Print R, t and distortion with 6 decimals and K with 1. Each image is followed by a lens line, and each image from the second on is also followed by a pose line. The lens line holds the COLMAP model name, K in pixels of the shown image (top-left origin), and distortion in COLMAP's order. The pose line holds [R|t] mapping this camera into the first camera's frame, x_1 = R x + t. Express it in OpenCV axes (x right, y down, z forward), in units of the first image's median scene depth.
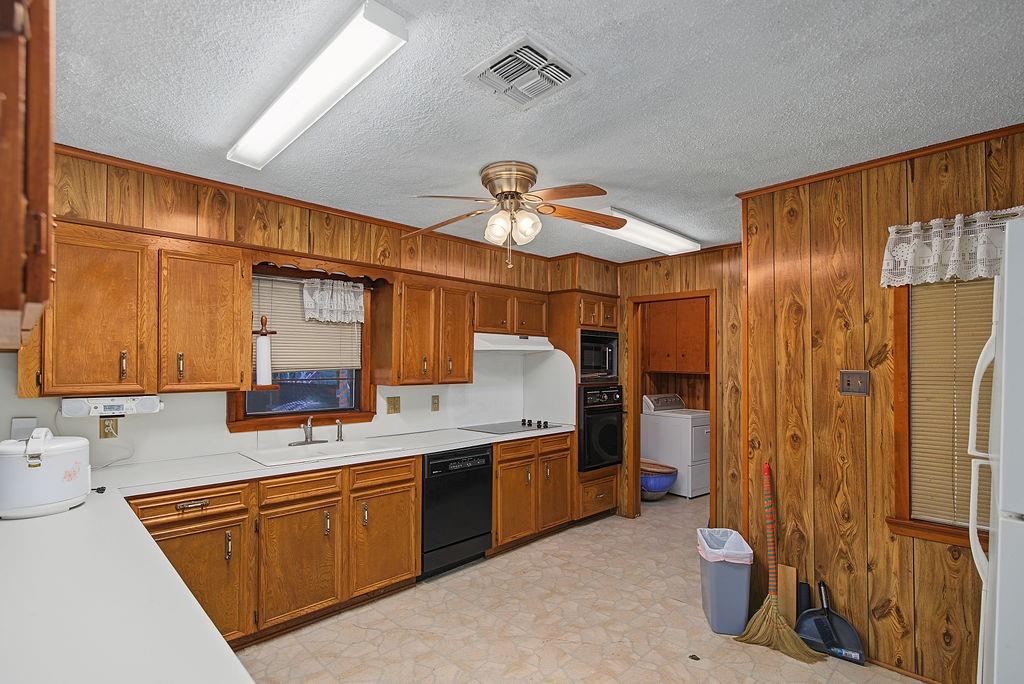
lens RADIAL K [[488.2, 0, 511.3], [0, 488.2, 356.5], [0, 0, 1]] dist [-0.000602, -0.000023]
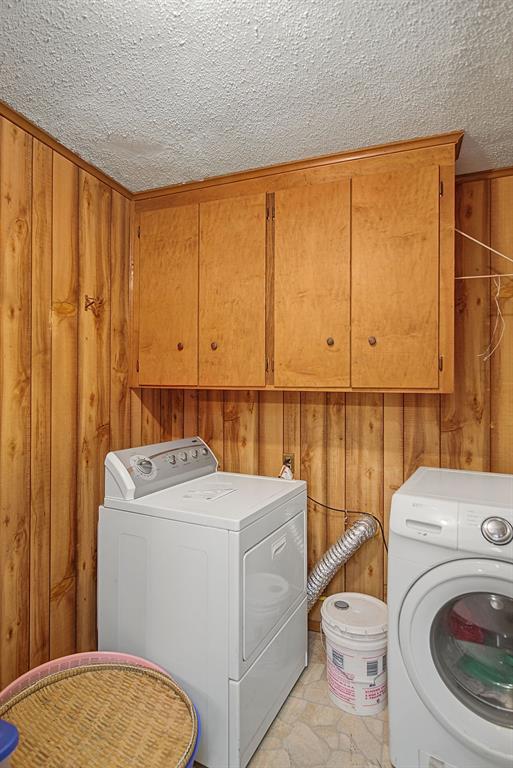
lens RADIAL K [[409.6, 0, 256.5], [0, 409.6, 384.0], [0, 0, 1]] dist [-0.000617, -0.000447]
pose [[0.903769, -0.003401, 0.428007, 0.487581], [-0.001063, 0.999948, 0.010189, 0.054521], [-0.428019, -0.009663, 0.903718, 1.384747]]
